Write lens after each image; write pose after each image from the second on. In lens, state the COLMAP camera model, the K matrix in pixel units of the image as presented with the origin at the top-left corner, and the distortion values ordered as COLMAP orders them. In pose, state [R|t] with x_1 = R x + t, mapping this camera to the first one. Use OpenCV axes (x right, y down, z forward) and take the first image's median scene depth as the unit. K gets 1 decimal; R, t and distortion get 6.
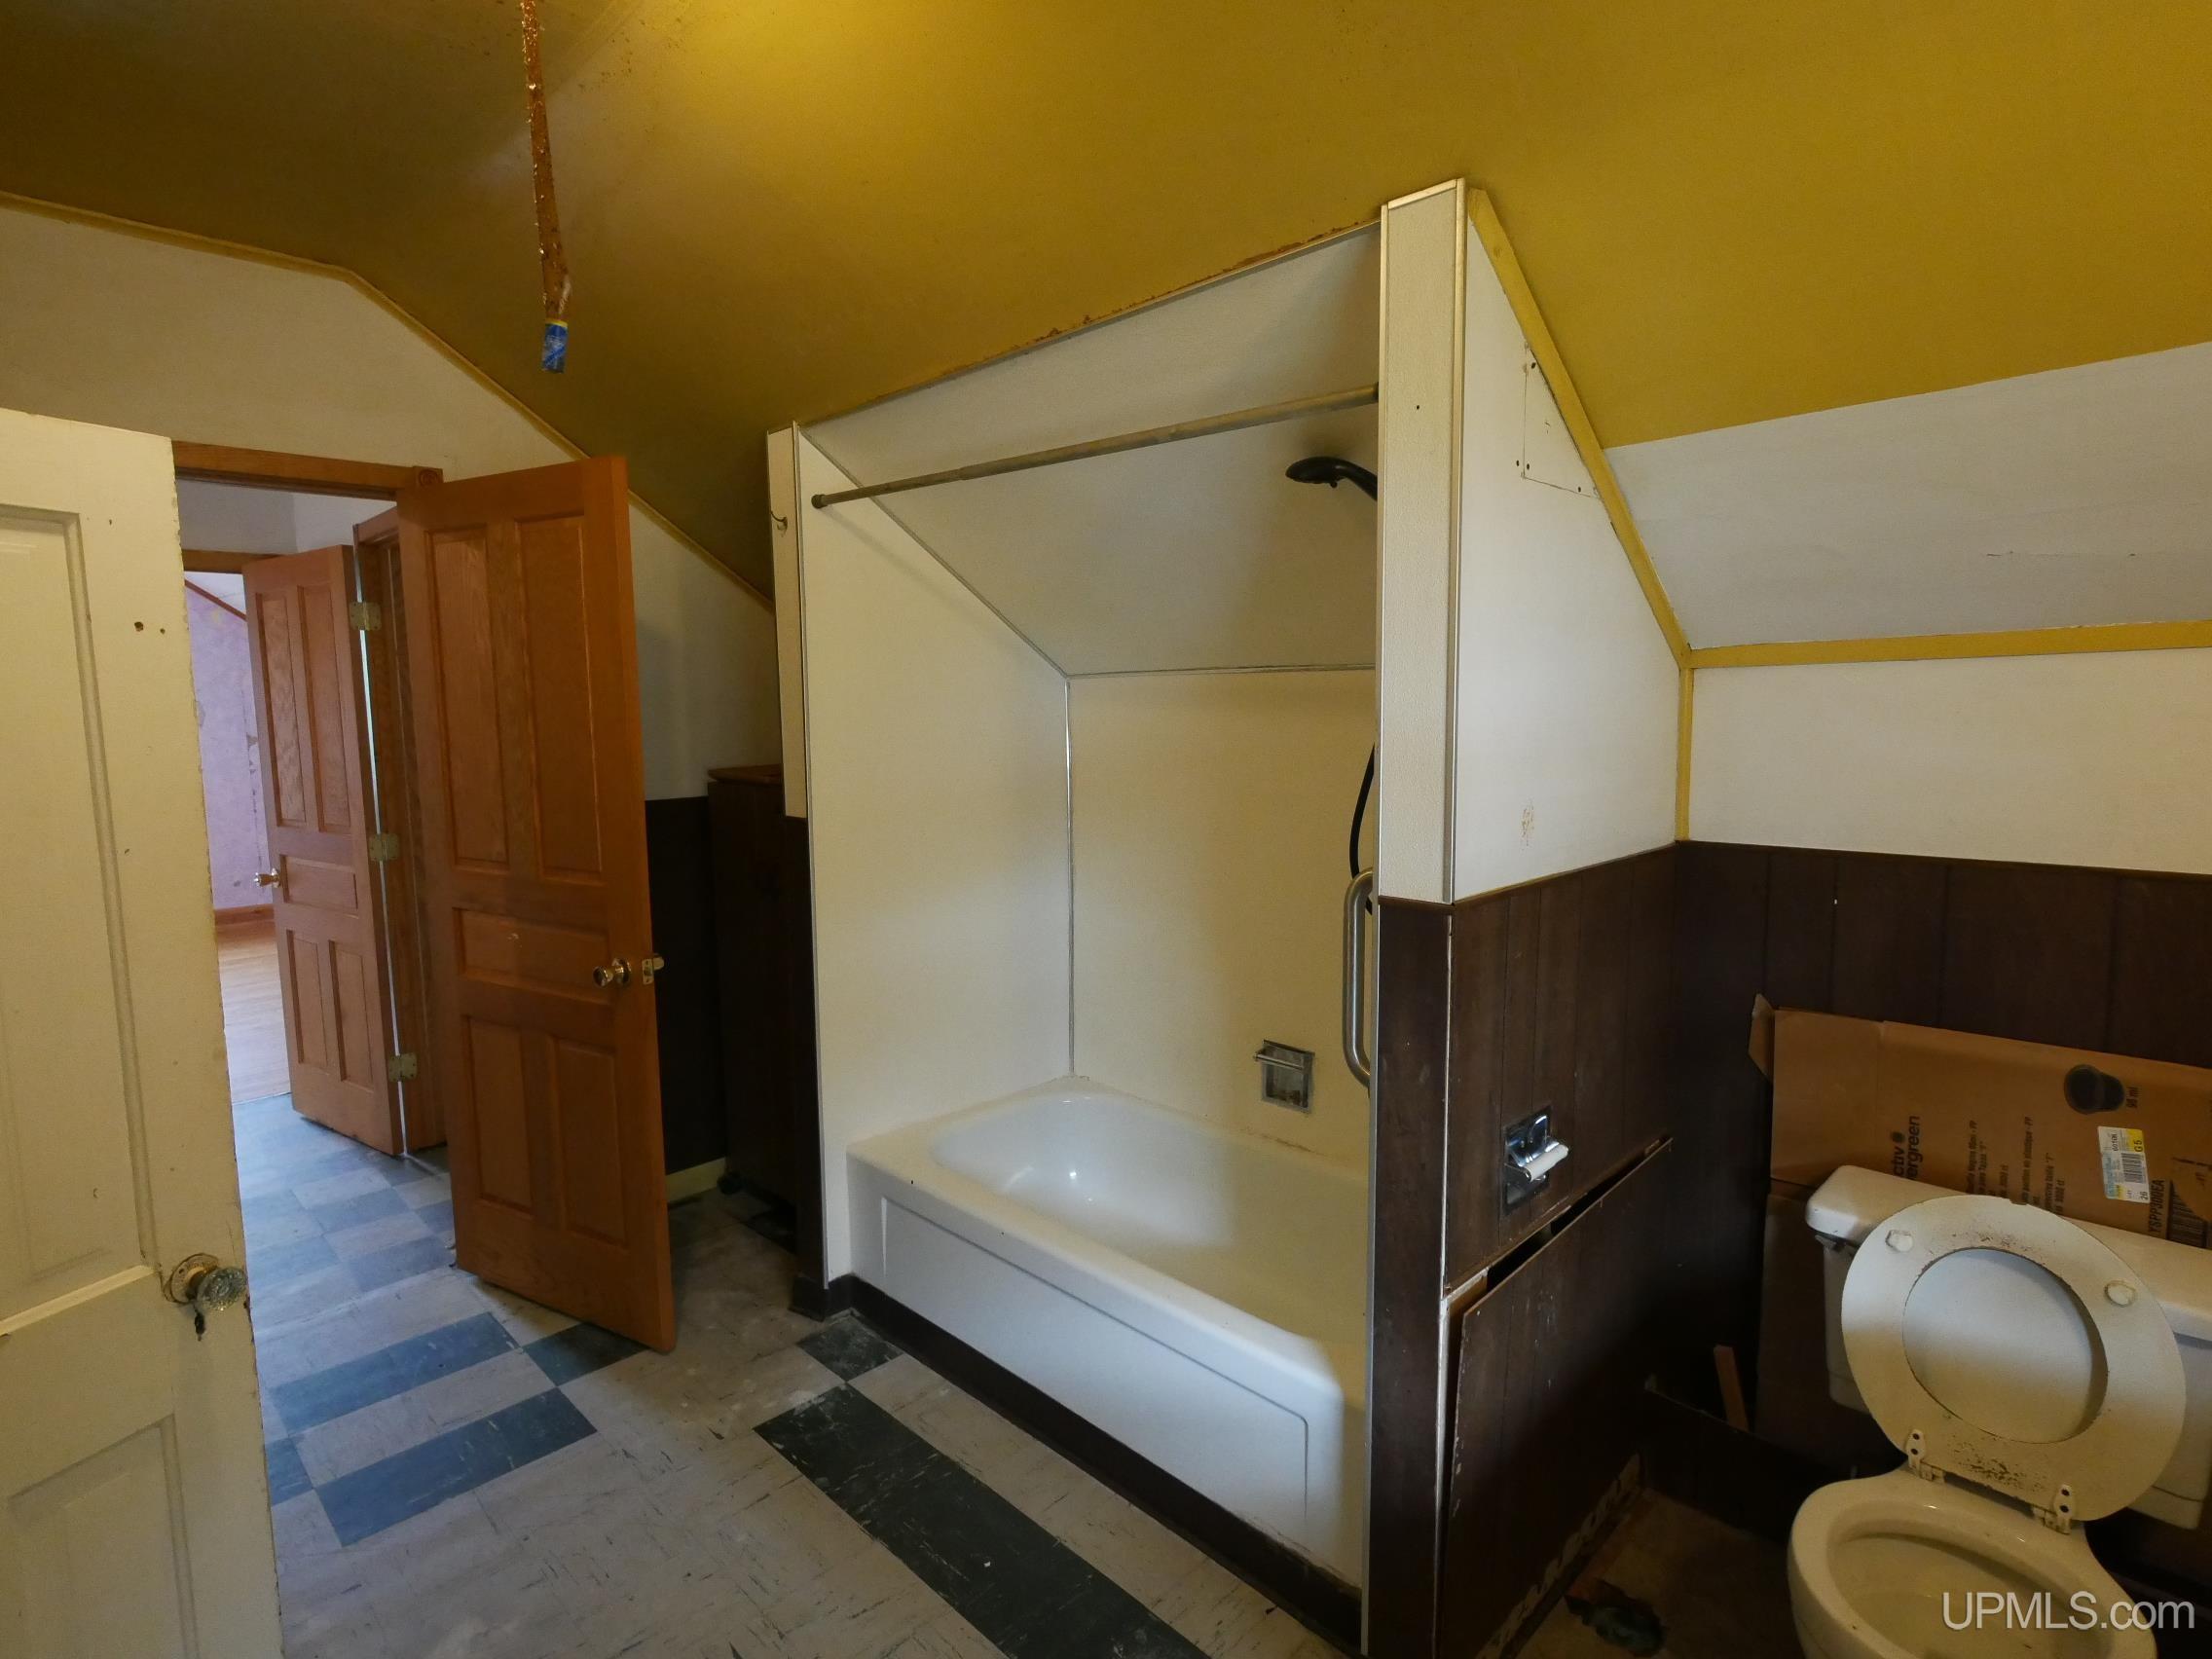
lens RADIAL K [[1085.3, 0, 1100.9], [0, 1085.3, 831.1], [0, 0, 1]] dist [-0.001776, 0.000307]
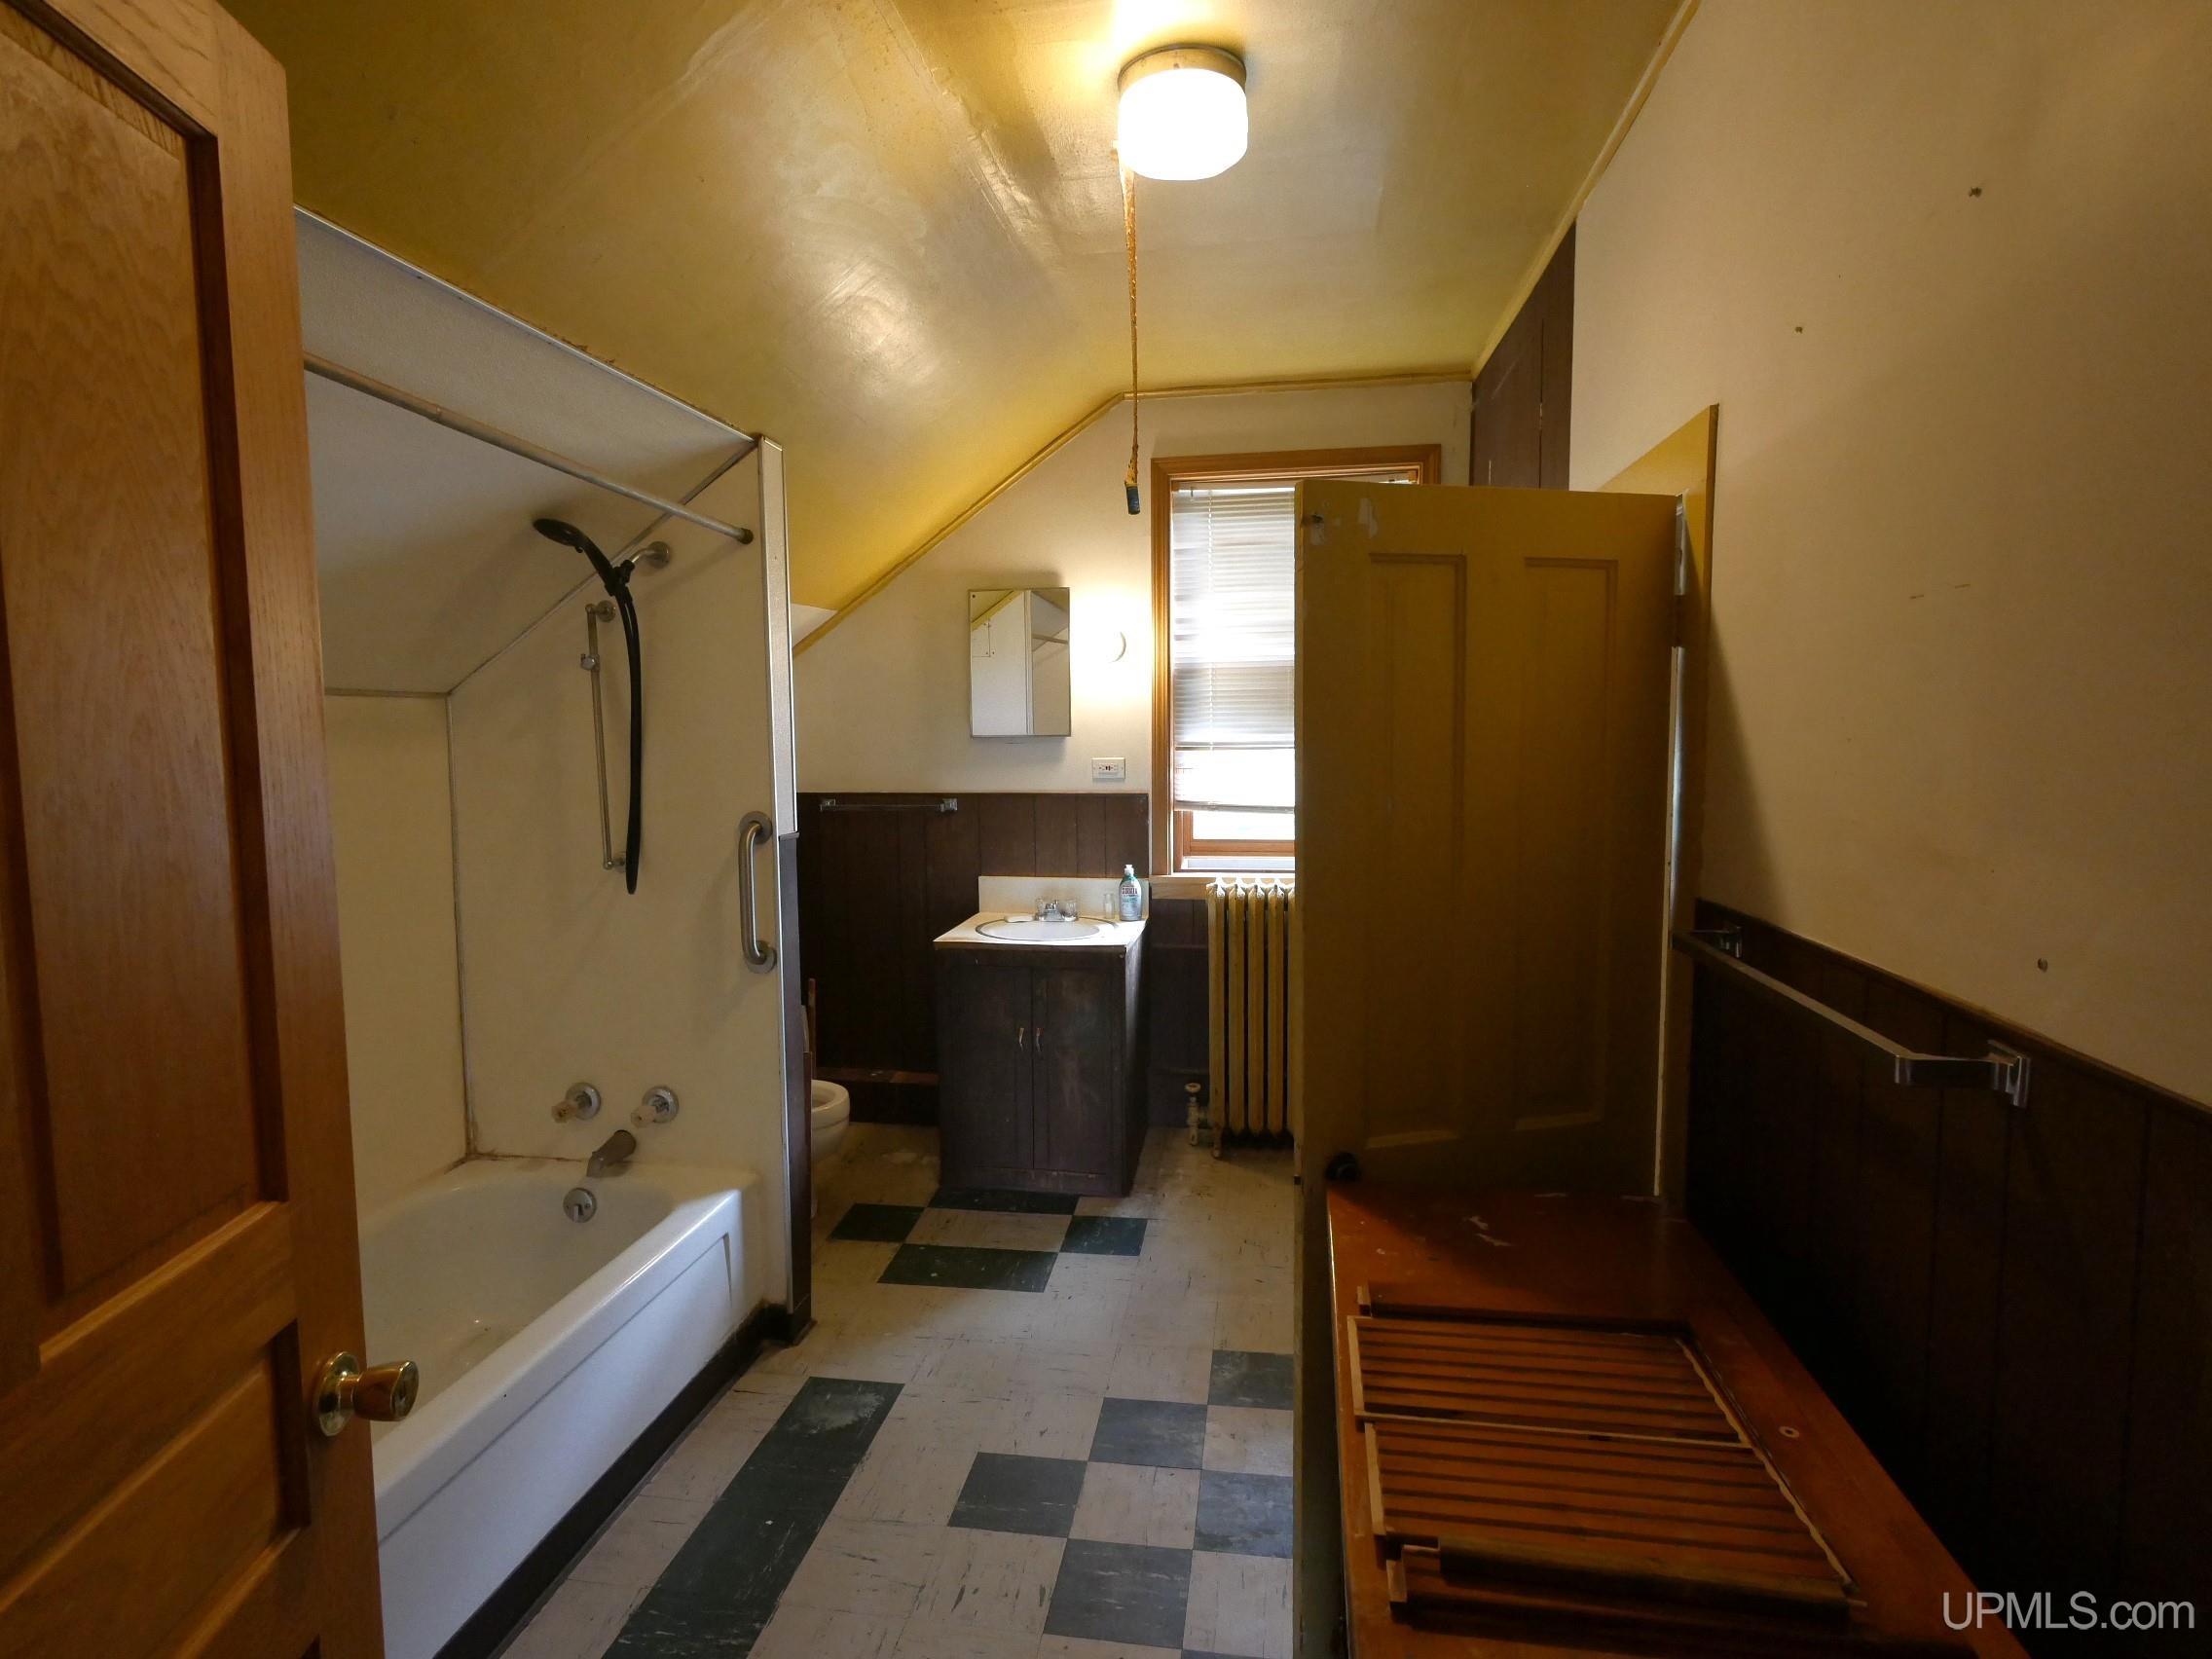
lens RADIAL K [[1085.3, 0, 1100.9], [0, 1085.3, 831.1], [0, 0, 1]] dist [-0.001776, 0.000307]
pose [[-0.571100, -0.051280, 0.819277, -1.127309], [0.098226, 0.986607, 0.130224, -0.087872], [-0.814983, 0.154845, -0.558414, 1.238871]]
